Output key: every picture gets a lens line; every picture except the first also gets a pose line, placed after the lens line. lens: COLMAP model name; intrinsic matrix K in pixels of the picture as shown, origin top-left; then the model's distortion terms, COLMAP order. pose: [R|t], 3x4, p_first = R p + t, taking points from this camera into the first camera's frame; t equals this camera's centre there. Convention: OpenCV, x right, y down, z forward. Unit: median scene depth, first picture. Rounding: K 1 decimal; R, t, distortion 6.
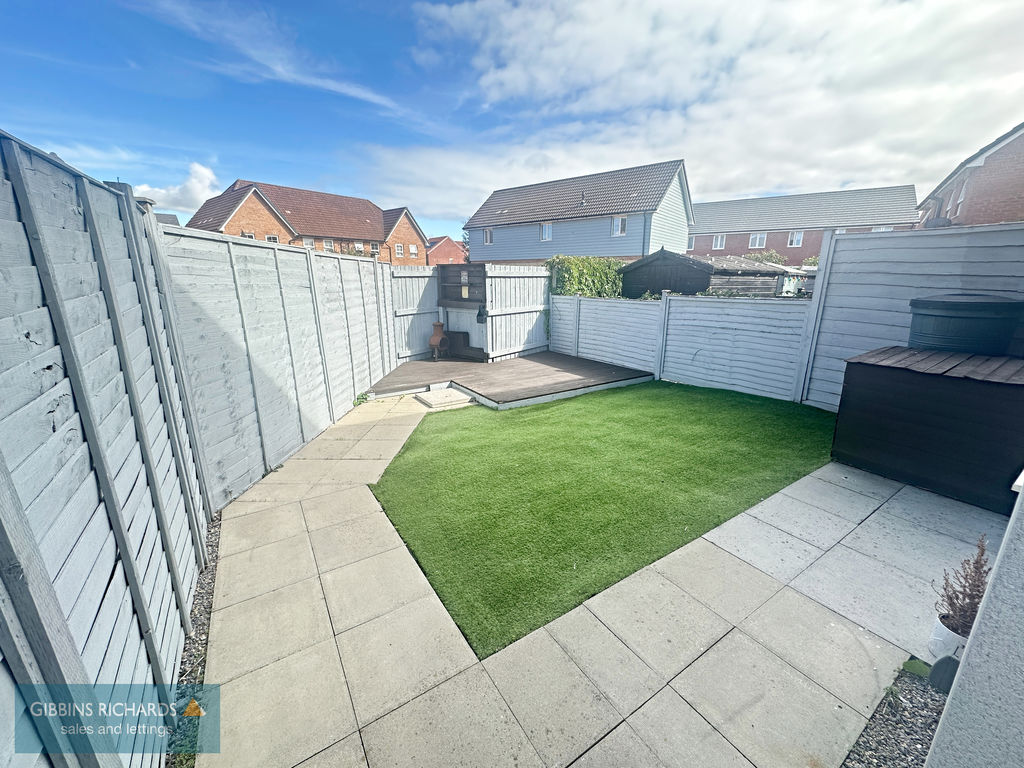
lens RADIAL K [[417.4, 0, 515.9], [0, 417.4, 369.1], [0, 0, 1]] dist [-0.000972, 0.000084]
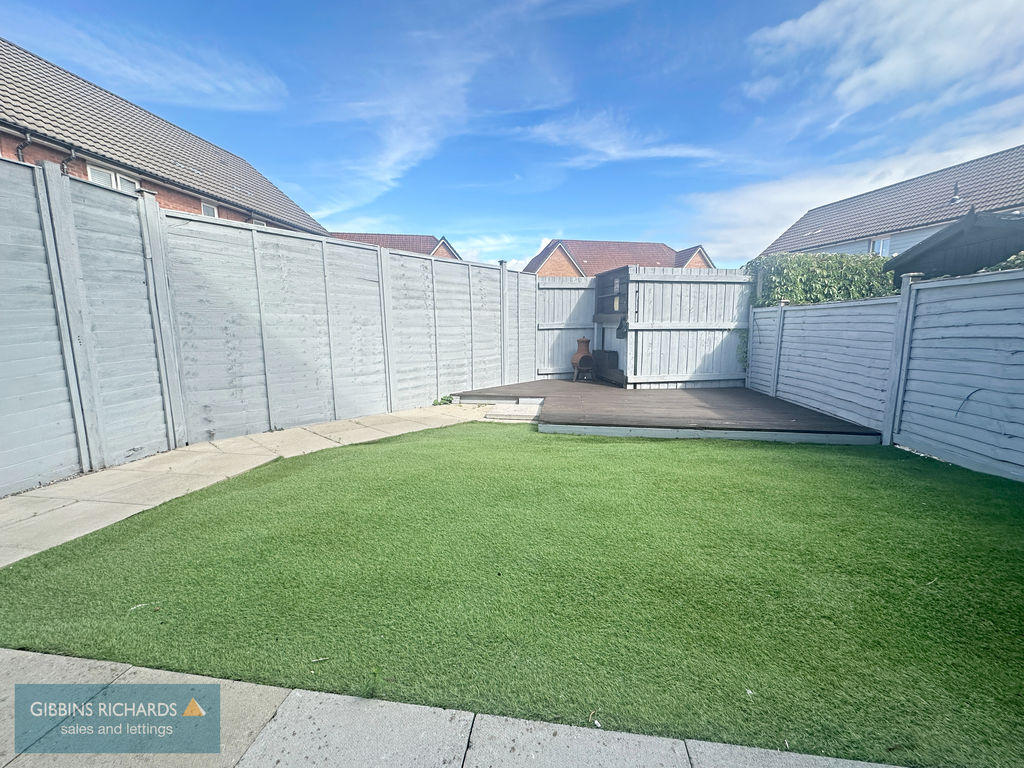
lens RADIAL K [[407.8, 0, 510.7], [0, 407.8, 384.9], [0, 0, 1]] dist [-0.001129, 0.000532]
pose [[0.745606, 0.094066, -0.659714, 0.280816], [-0.140706, 0.989890, -0.017881, 0.022788], [0.651363, 0.106158, 0.751304, 0.262365]]
